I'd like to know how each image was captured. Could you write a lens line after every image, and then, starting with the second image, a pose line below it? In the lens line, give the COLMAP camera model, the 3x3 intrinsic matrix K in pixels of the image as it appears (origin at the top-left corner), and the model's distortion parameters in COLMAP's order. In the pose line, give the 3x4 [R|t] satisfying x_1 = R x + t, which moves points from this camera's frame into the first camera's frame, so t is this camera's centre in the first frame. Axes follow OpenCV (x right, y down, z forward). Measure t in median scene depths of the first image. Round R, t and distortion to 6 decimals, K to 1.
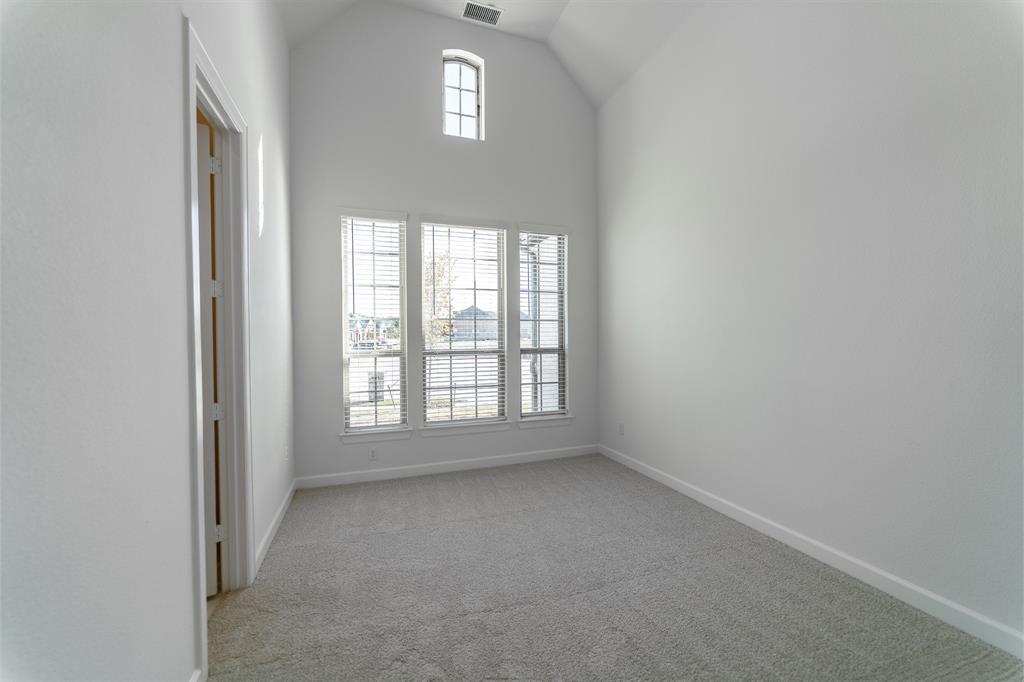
lens RADIAL K [[414.9, 0, 510.6], [0, 414.9, 343.6], [0, 0, 1]] dist [0.001040, -0.000129]
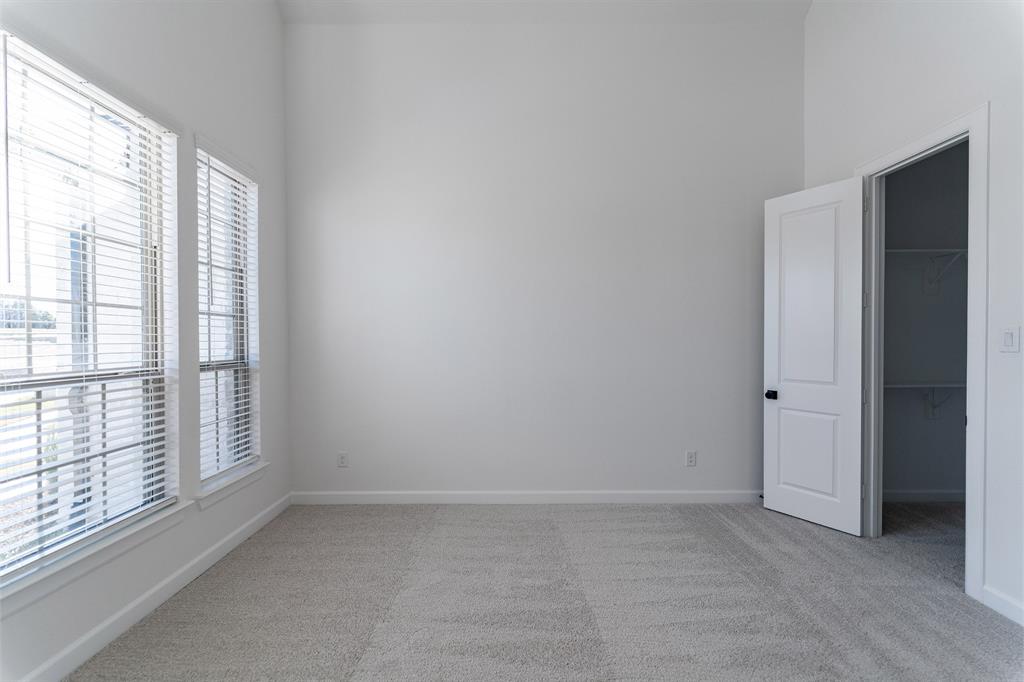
lens RADIAL K [[414.9, 0, 510.6], [0, 414.9, 343.6], [0, 0, 1]] dist [0.001040, -0.000129]
pose [[0.364986, -0.014062, 0.930907, -0.324293], [0.048432, 0.998819, -0.003901, 0.008276], [-0.929752, 0.046510, 0.365236, 0.421899]]
